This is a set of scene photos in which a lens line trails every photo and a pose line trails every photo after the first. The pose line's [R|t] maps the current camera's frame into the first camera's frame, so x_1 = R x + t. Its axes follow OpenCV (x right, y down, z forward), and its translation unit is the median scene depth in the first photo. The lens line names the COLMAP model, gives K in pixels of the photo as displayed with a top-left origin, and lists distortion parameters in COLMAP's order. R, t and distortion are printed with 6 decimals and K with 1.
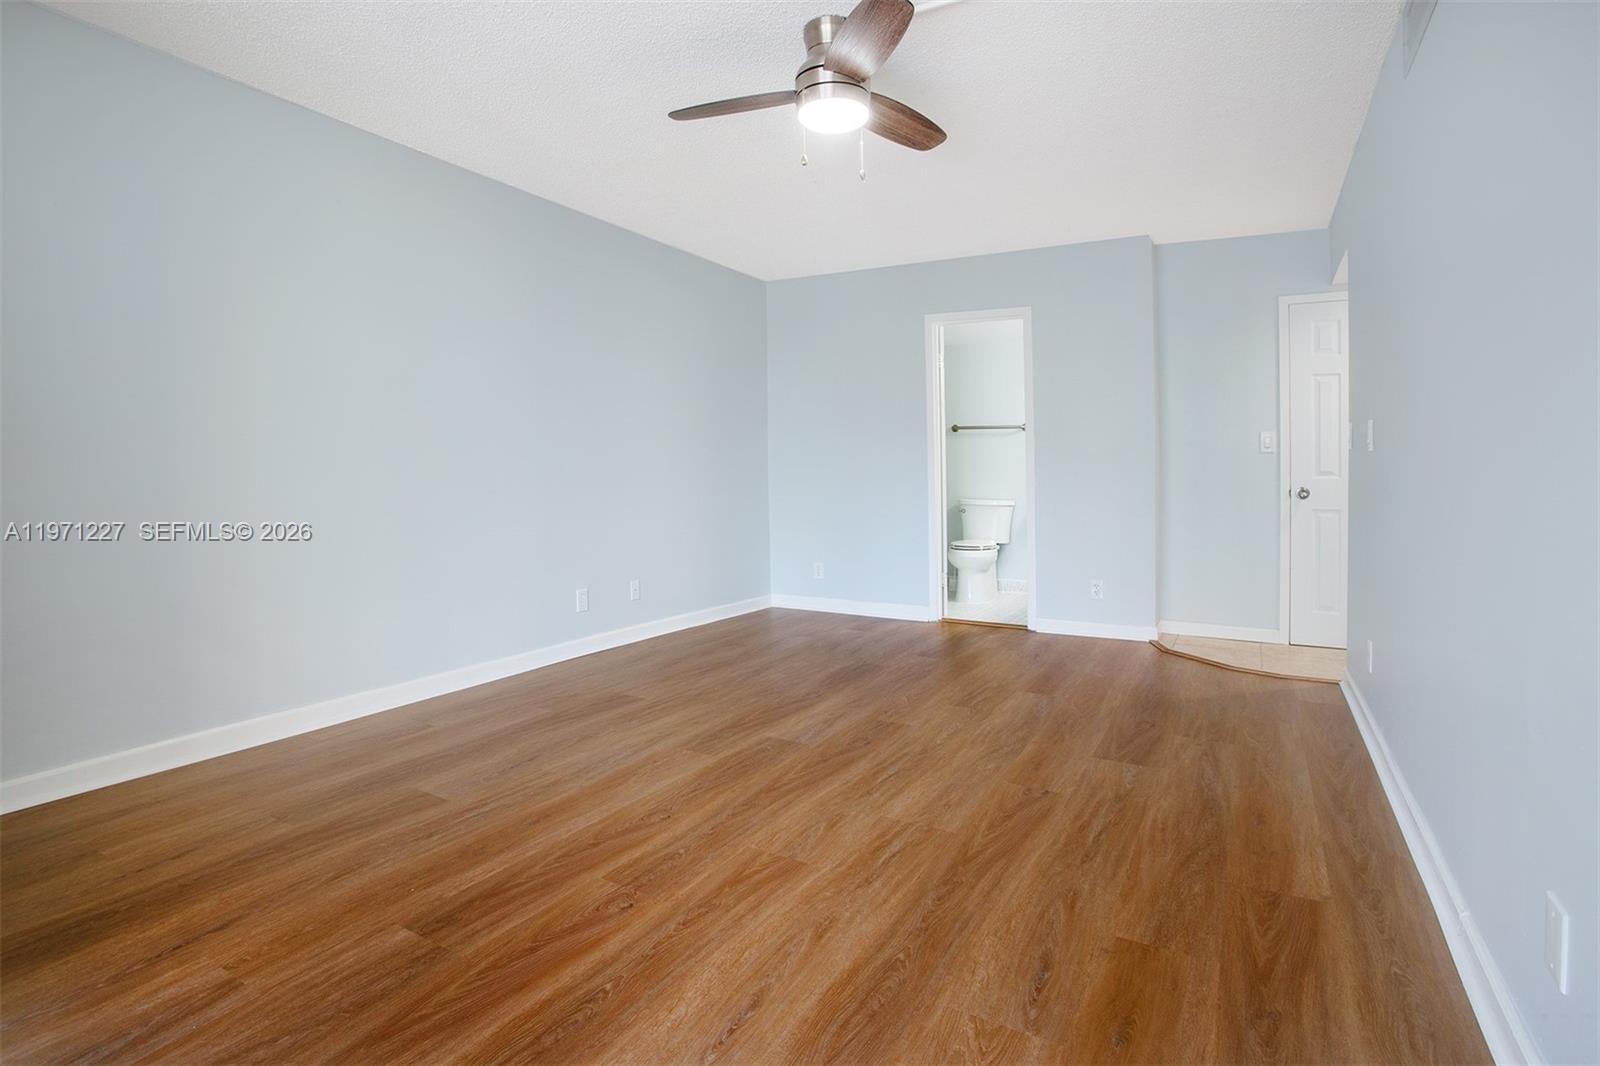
lens RADIAL K [[797.2, 0, 800.0], [0, 797.2, 533.0], [0, 0, 1]] dist [-0.079036, 0.029415]
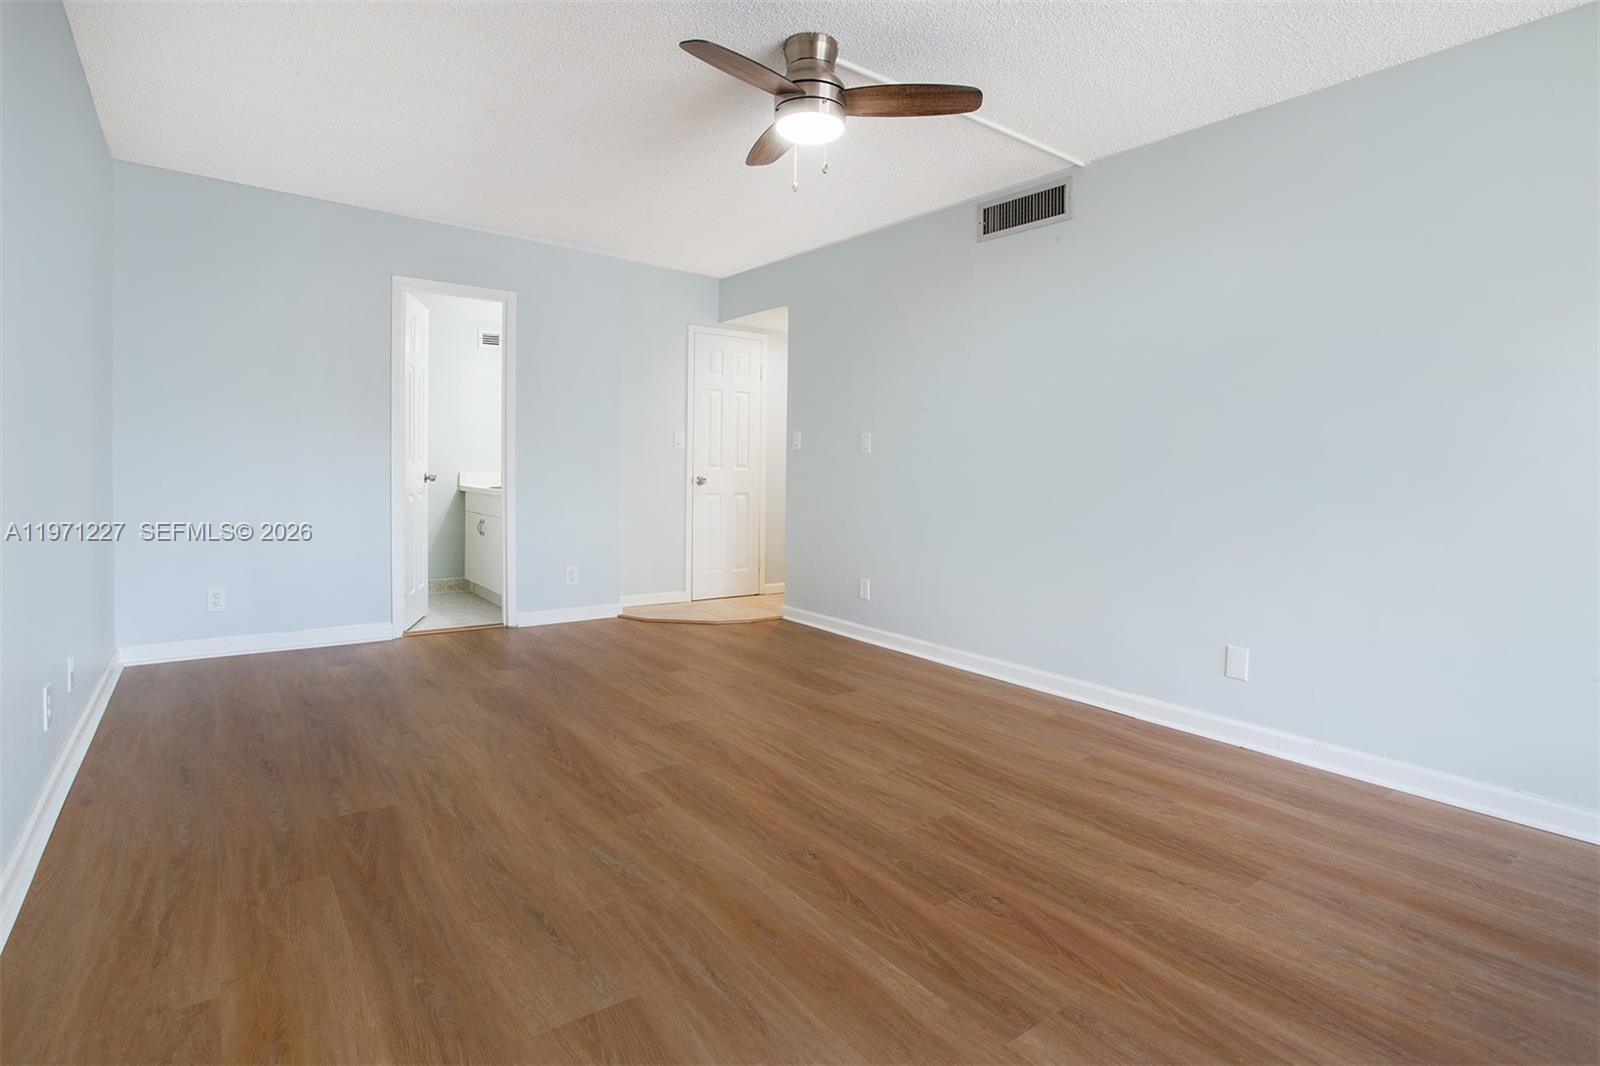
lens RADIAL K [[799.3, 0, 799.7], [0, 799.3, 504.8], [0, 0, 1]] dist [-0.054783, 0.000603]
pose [[0.404081, -0.037977, 0.913935, -0.966649], [0.051981, 0.998477, 0.018508, -0.053969], [-0.913245, 0.040029, 0.405439, 0.622881]]
